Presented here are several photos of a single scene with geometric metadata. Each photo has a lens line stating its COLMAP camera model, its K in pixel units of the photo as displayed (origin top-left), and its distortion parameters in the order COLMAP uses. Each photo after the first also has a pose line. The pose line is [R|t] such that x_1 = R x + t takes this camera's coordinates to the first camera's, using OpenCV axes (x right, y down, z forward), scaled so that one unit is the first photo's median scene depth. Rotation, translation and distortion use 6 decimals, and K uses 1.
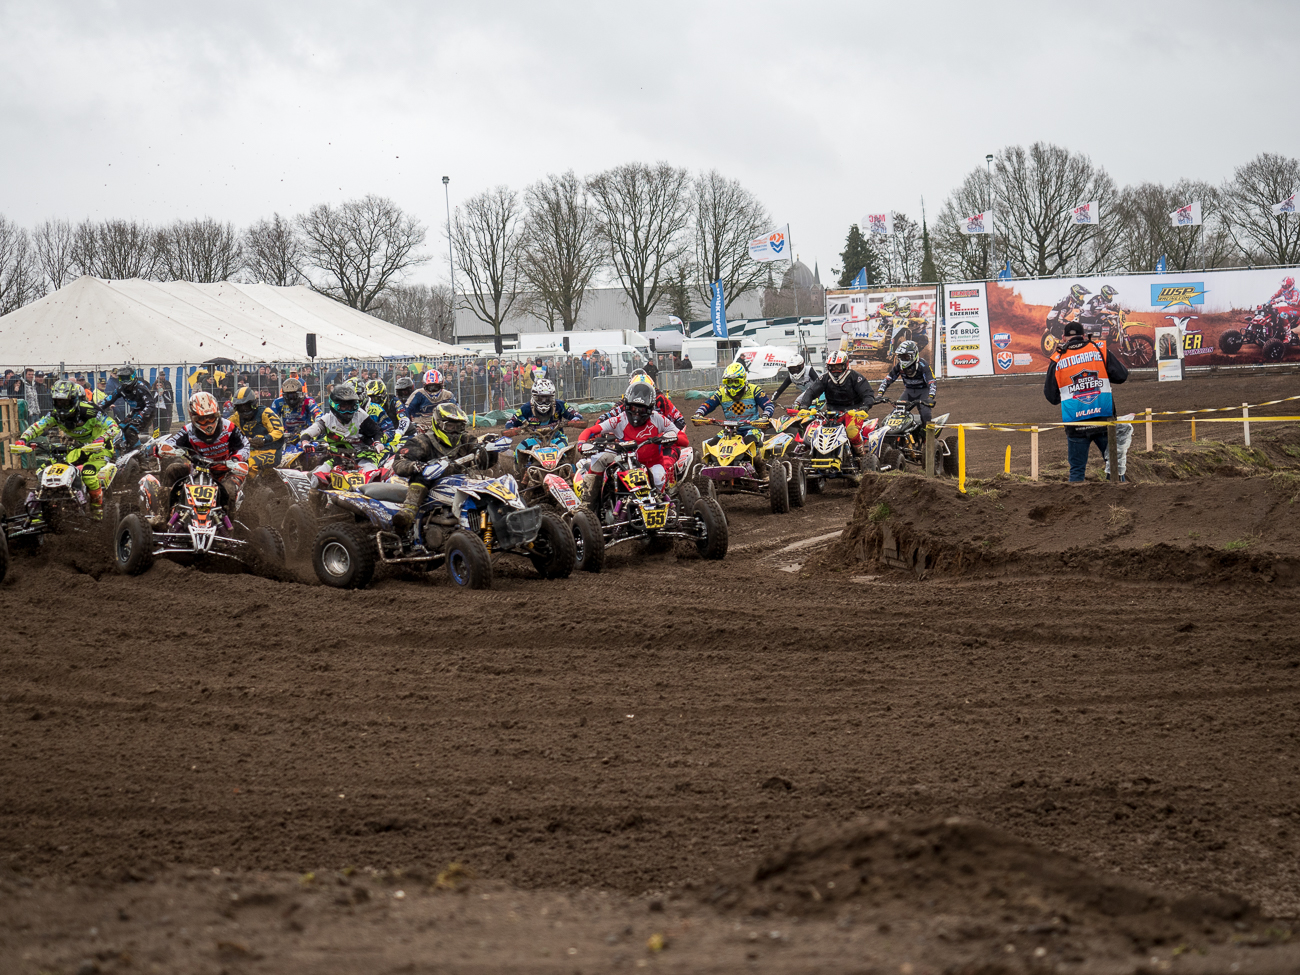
lens RADIAL K [[2606.1, 0, 646.7], [0, 2606.1, 485.3], [0, 0, 1]] dist [-0.024898, 0.000000]
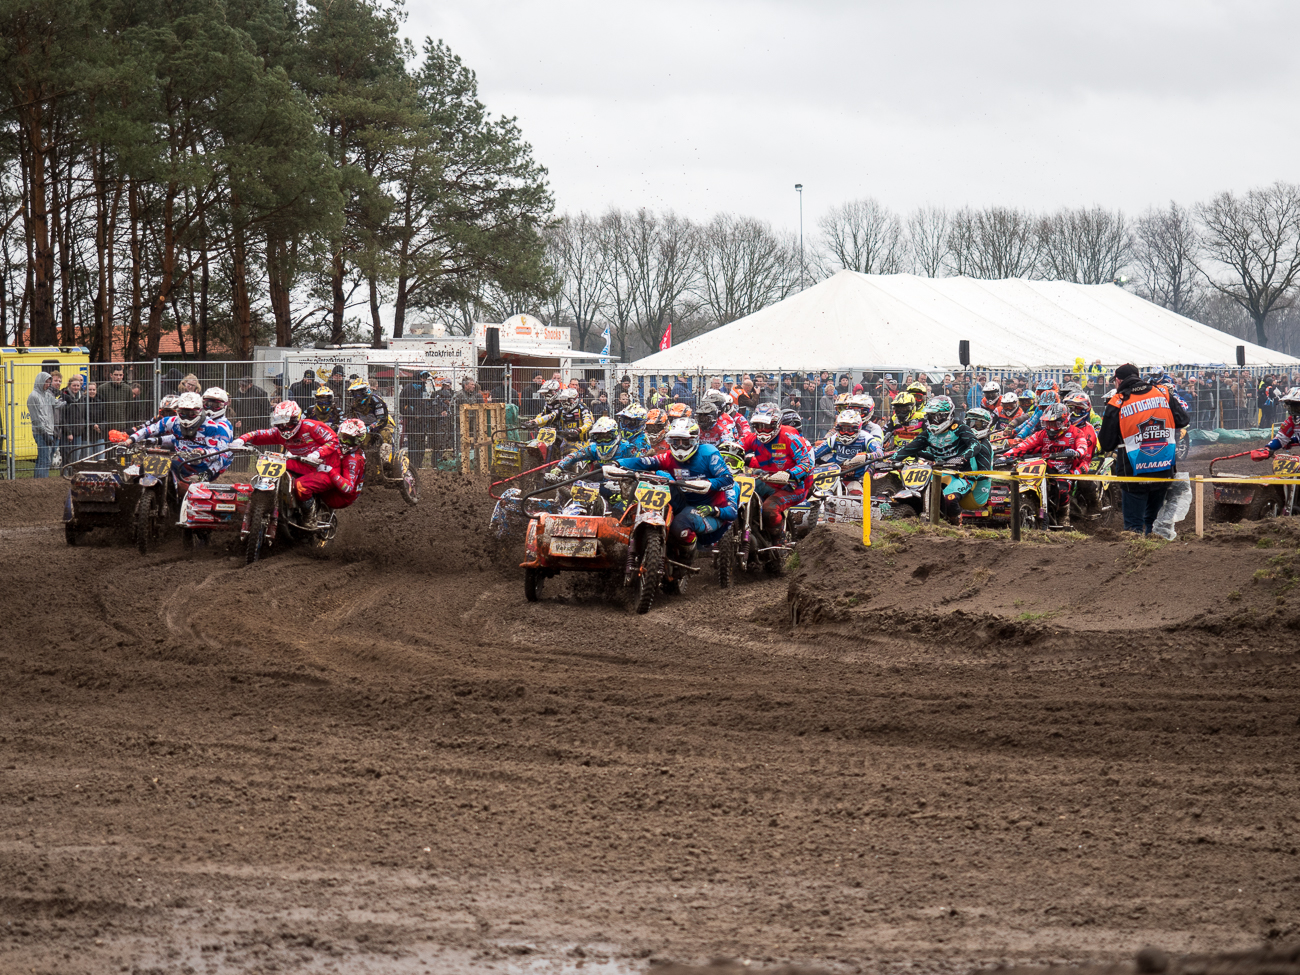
lens RADIAL K [[2878.8, 0, 649.6], [0, 2878.8, 485.6], [0, 0, 1]] dist [0.028828, 0.000000]
pose [[0.916339, 0.047491, -0.397577, 0.129714], [-0.047903, 0.998812, 0.008903, -0.006728], [0.397527, 0.010886, 0.917526, 0.001353]]
